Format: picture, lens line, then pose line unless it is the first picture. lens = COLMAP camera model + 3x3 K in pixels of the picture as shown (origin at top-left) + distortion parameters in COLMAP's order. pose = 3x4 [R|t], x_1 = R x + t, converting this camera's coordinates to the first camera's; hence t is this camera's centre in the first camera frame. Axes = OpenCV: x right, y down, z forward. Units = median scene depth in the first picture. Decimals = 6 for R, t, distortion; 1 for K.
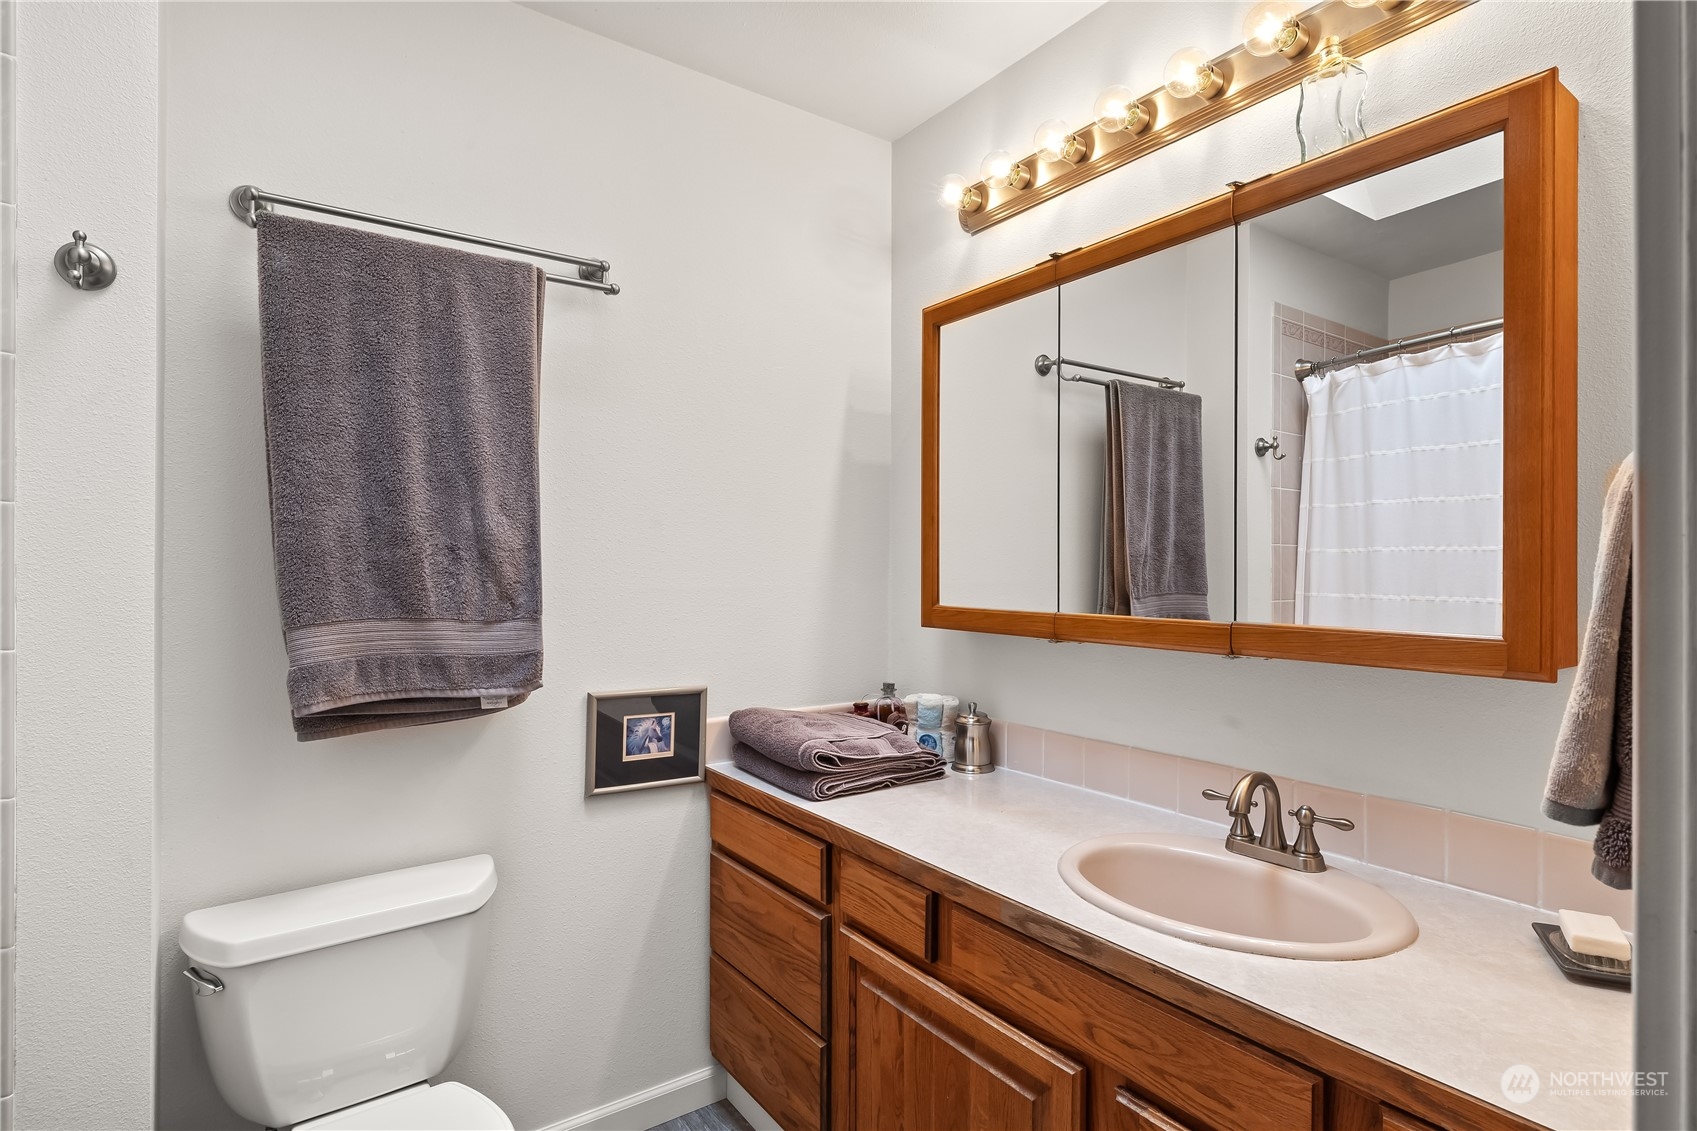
lens RADIAL K [[888.0, 0, 847.9], [0, 888.0, 569.7], [0, 0, 1]] dist [-0.004614, 0.001773]
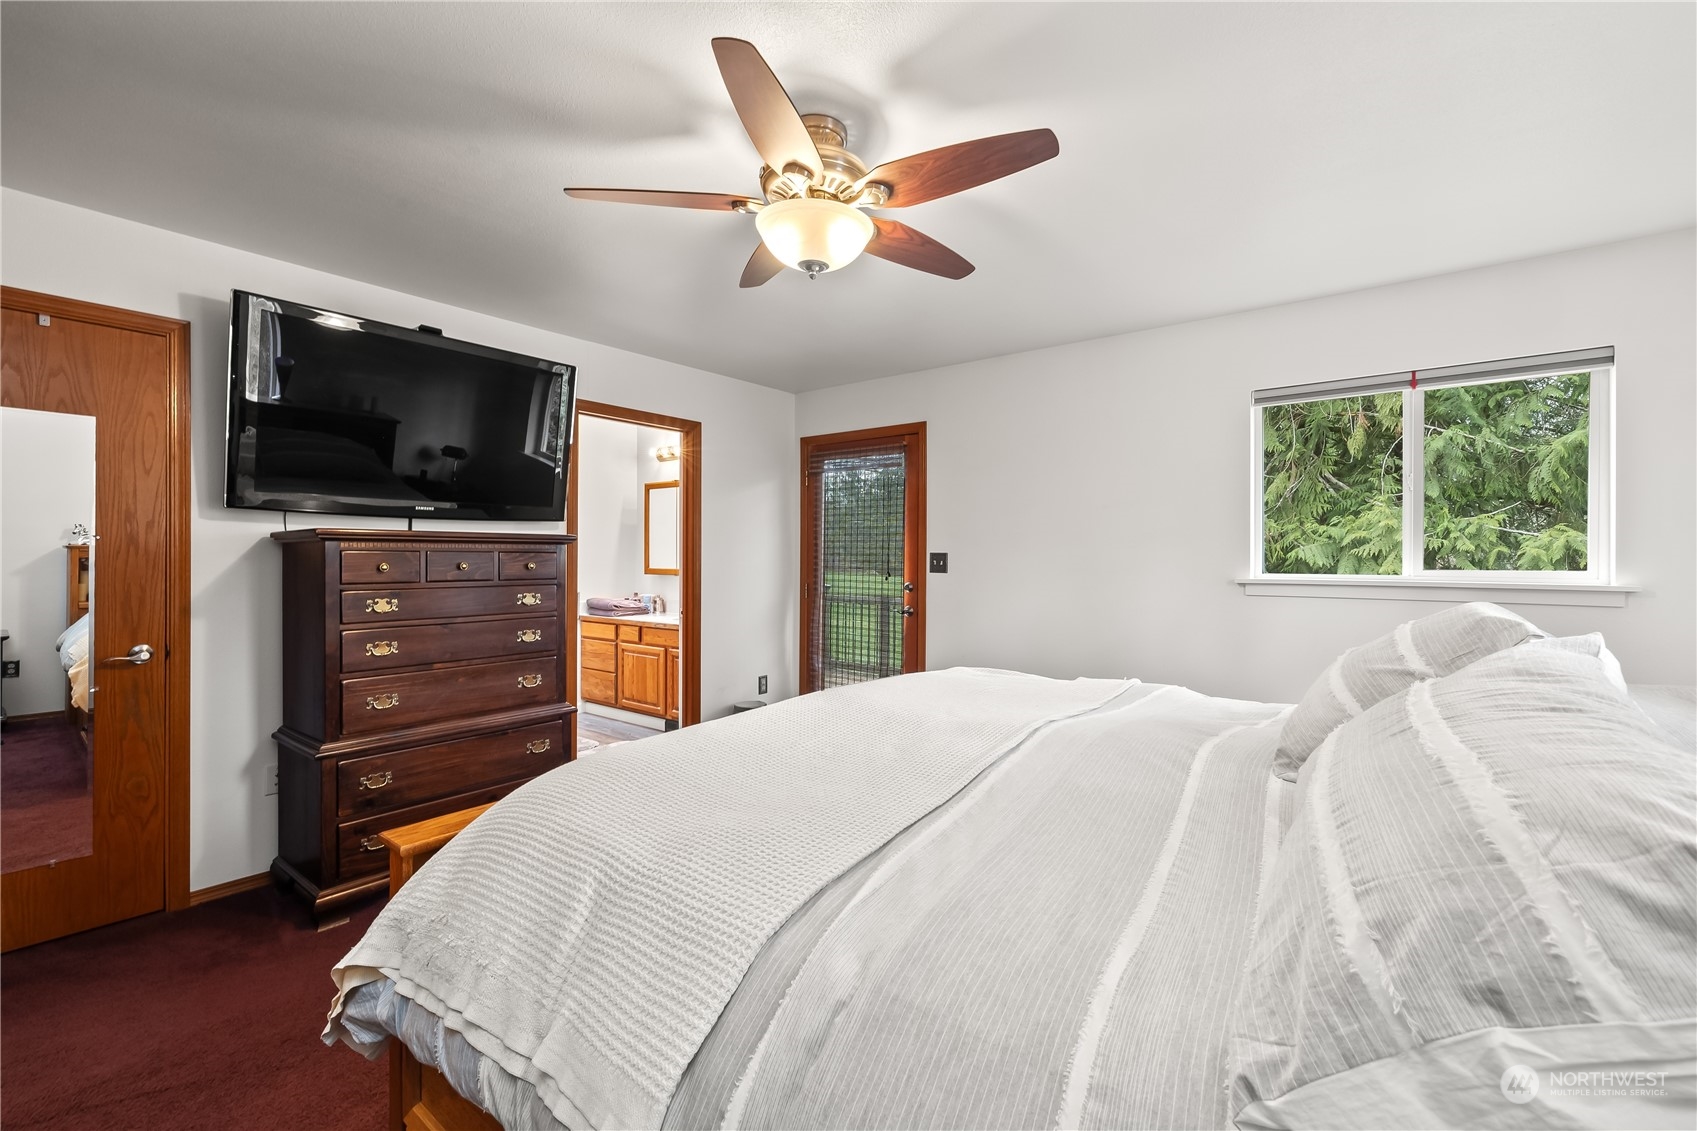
lens RADIAL K [[692.0, 0, 856.9], [0, 692.0, 562.3], [0, 0, 1]] dist [0.000751, 0.000021]
pose [[0.951884, -0.002415, 0.306451, 0.052031], [-0.002040, 0.999897, 0.014217, -0.028033], [-0.306453, -0.014158, 0.951780, -2.220260]]
